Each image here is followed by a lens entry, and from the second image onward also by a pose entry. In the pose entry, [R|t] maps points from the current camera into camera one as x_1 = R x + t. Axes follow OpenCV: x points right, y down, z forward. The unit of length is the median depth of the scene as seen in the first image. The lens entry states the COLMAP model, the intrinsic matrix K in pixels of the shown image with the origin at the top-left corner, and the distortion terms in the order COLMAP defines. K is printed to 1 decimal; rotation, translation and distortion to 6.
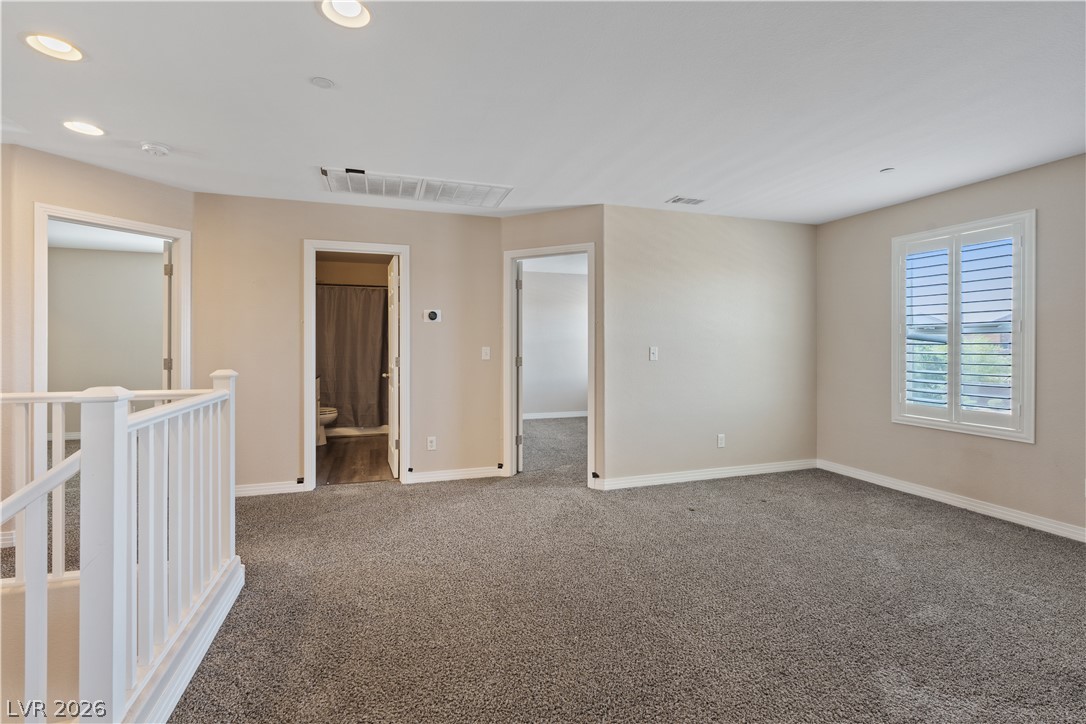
lens RADIAL K [[494.4, 0, 535.7], [0, 494.4, 350.0], [0, 0, 1]] dist [-0.010796, 0.002709]
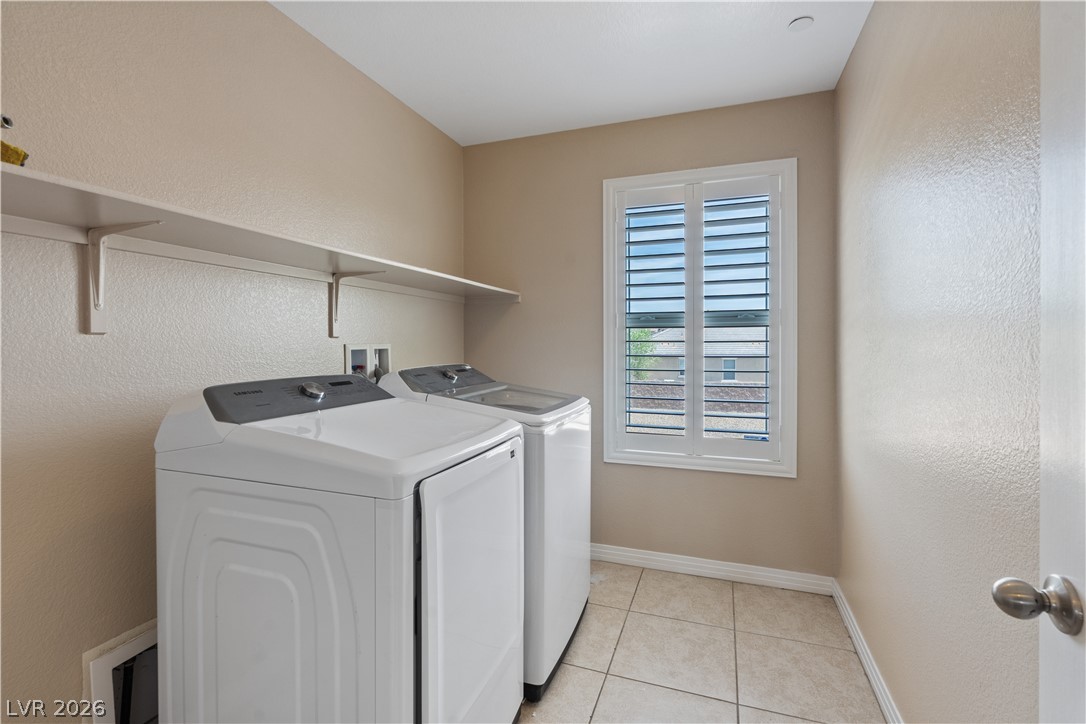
lens RADIAL K [[494.4, 0, 543.9], [0, 494.4, 348.5], [0, 0, 1]] dist [-0.010796, 0.002709]
pose [[0.624174, -0.005753, 0.781264, 0.180385], [0.010735, 0.999942, -0.001213, -0.004447], [-0.781212, 0.009144, 0.624199, 0.722368]]
